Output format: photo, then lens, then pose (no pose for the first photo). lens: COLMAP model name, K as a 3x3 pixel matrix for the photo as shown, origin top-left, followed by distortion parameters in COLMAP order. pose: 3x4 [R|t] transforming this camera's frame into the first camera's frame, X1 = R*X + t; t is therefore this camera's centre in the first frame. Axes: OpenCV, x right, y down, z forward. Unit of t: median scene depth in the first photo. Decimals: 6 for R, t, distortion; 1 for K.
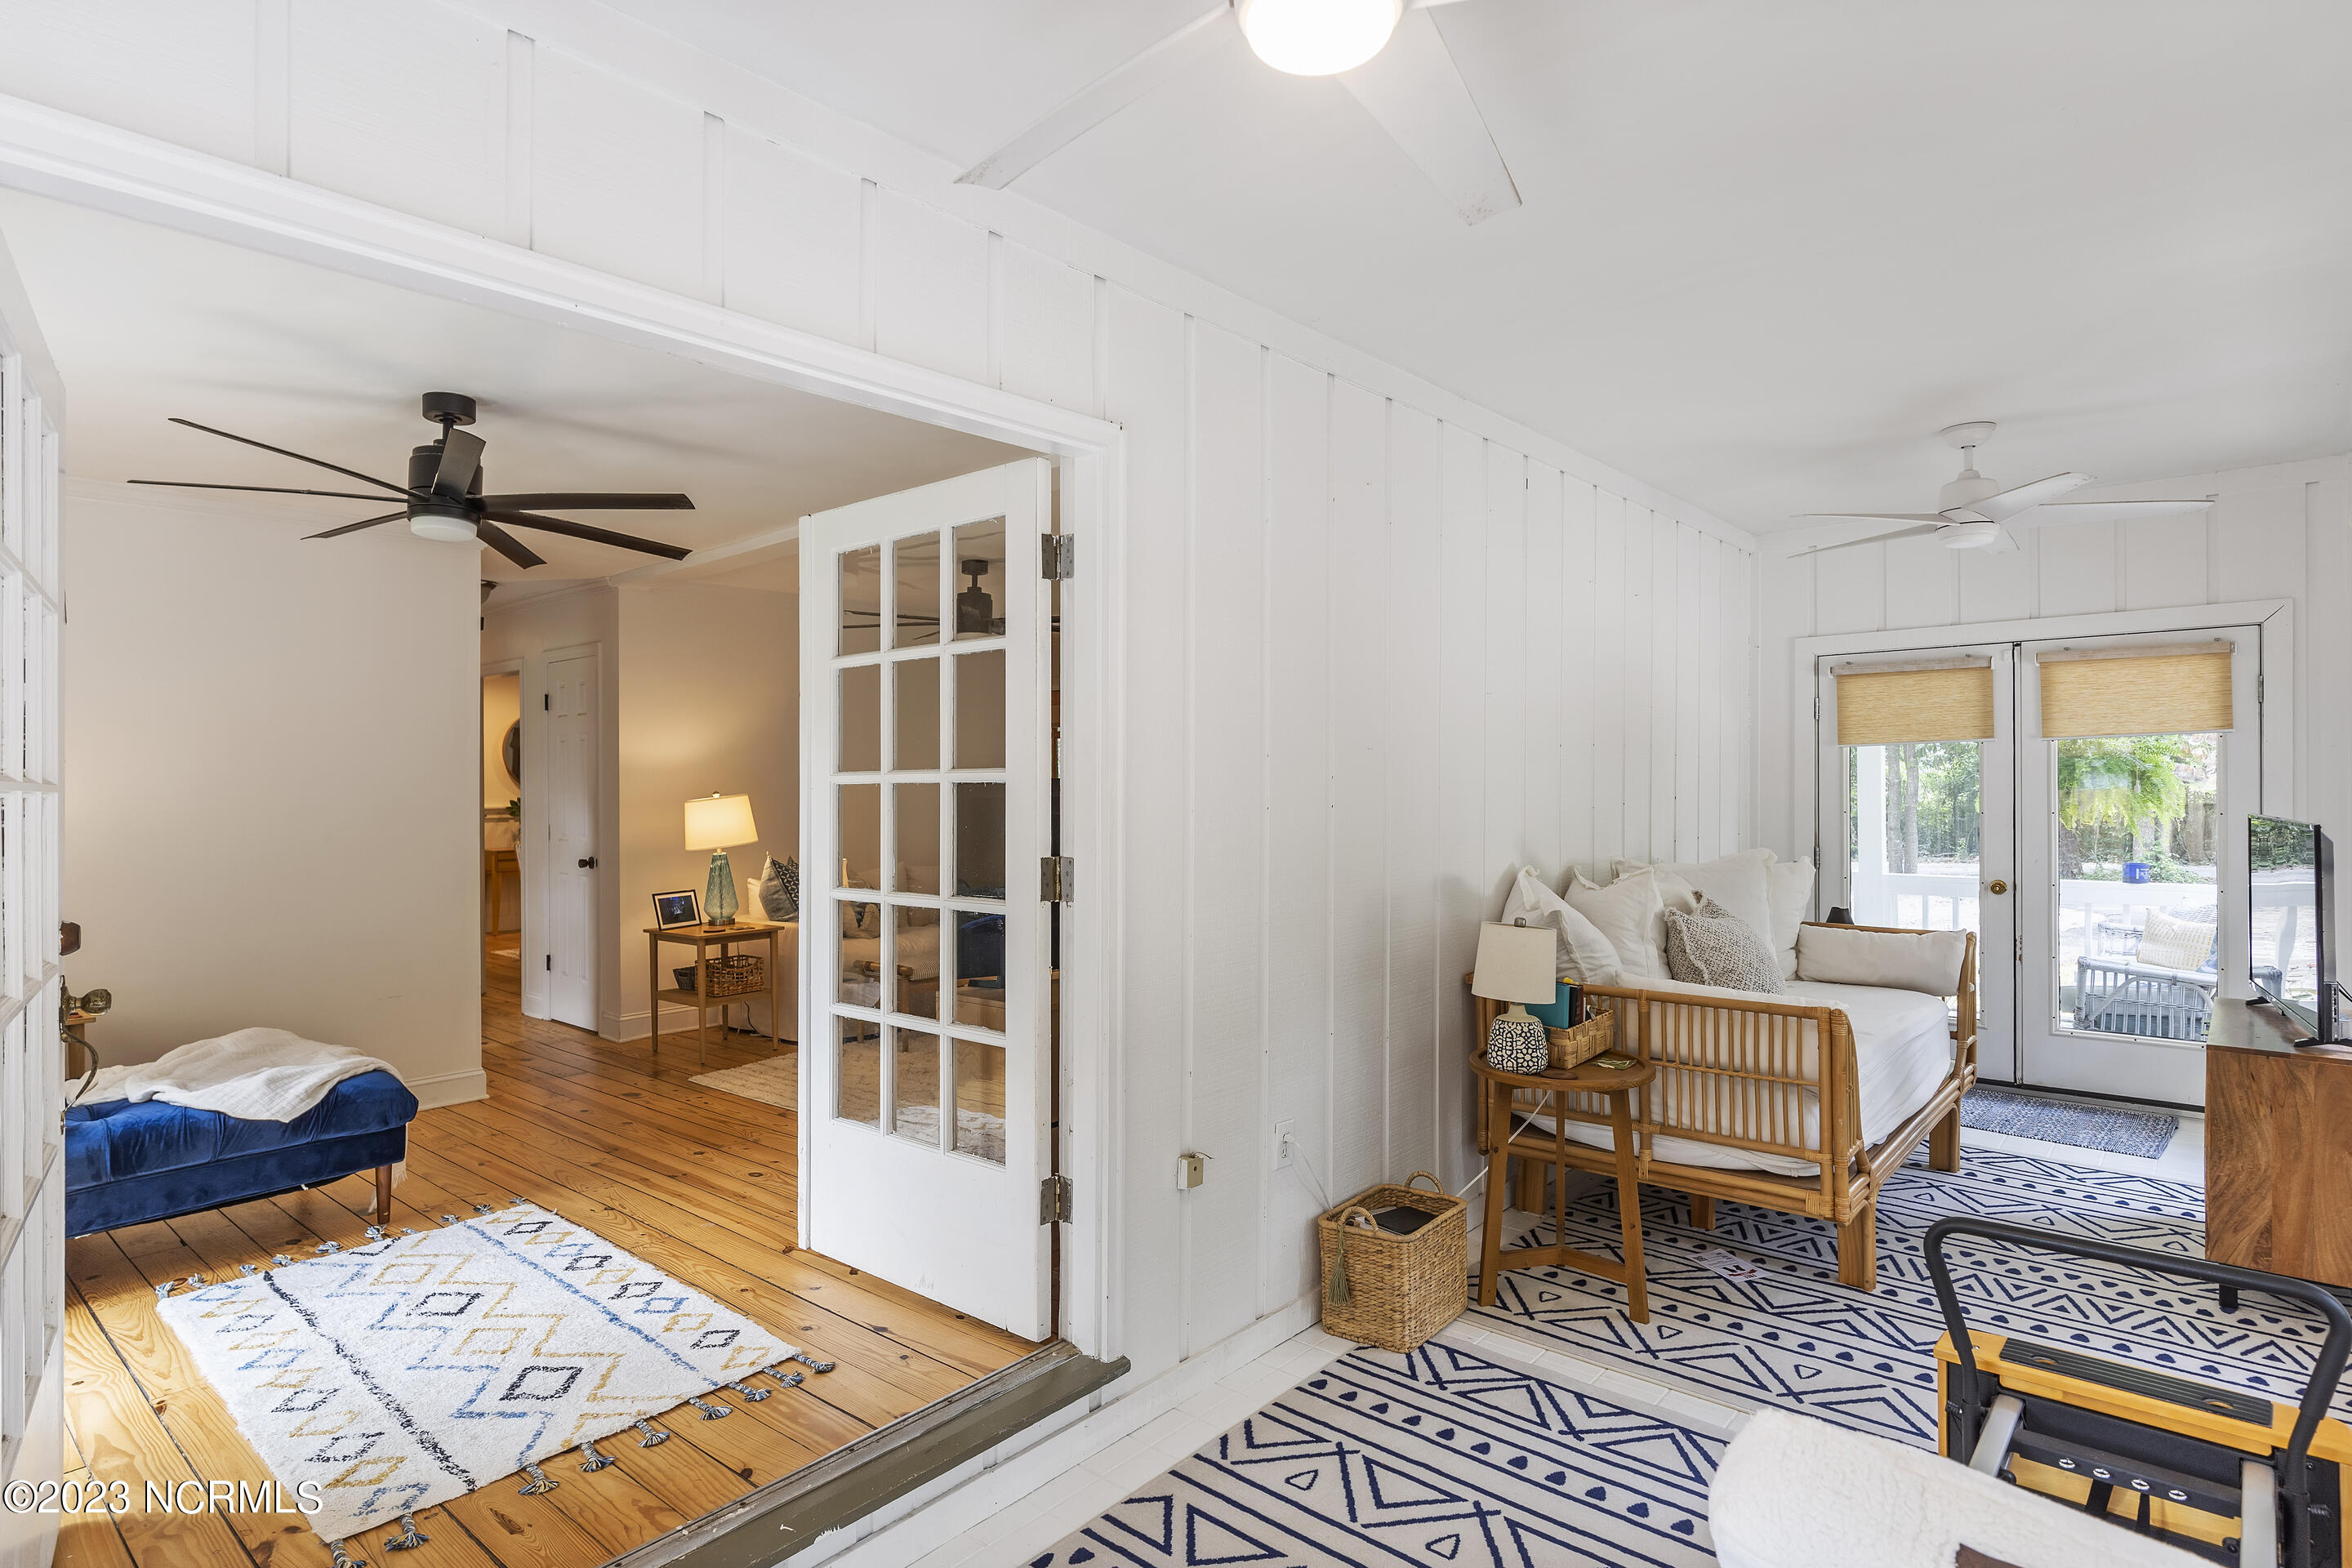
lens RADIAL K [[1238.6, 0, 1175.9], [0, 1238.6, 787.8], [0, 0, 1]] dist [-0.004778, -0.000453]
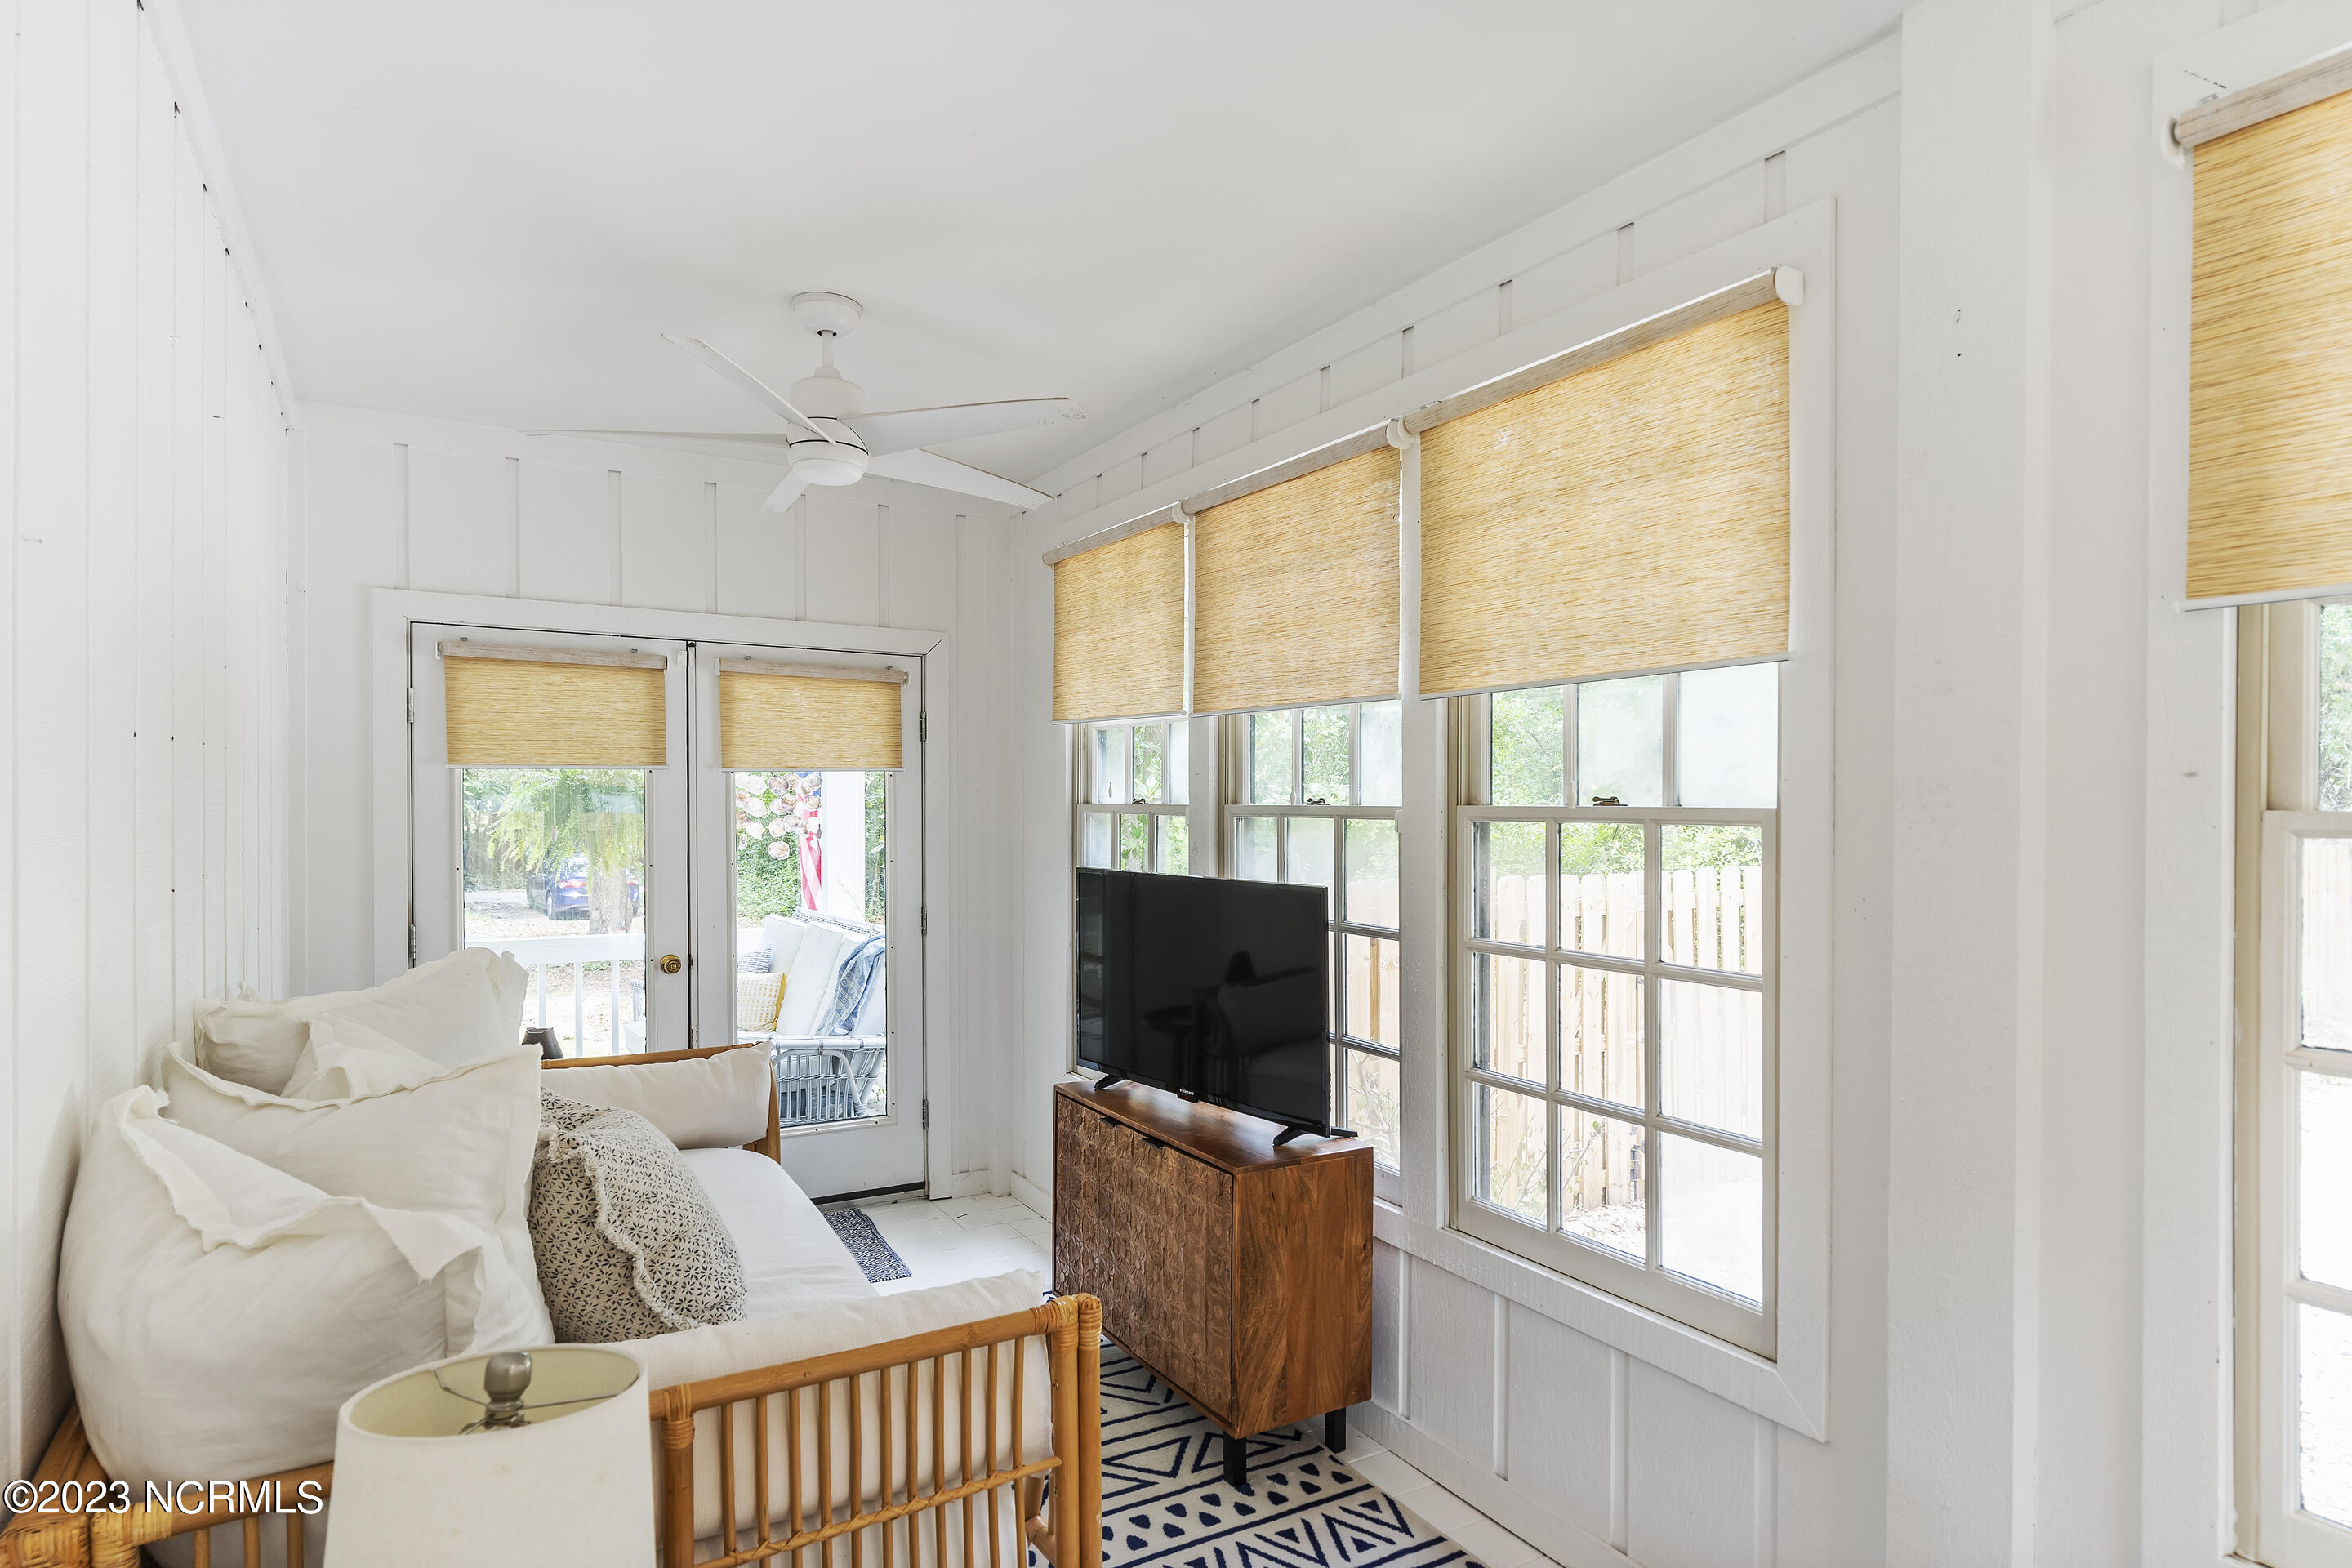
lens RADIAL K [[1238.6, 0, 1162.7], [0, 1238.6, 839.3], [0, 0, 1]] dist [-0.004778, -0.000453]
pose [[0.310338, -0.009424, 0.950580, 0.044852], [-0.006902, 0.999902, 0.012167, -0.006981], [-0.950601, -0.010337, 0.310243, 0.506571]]
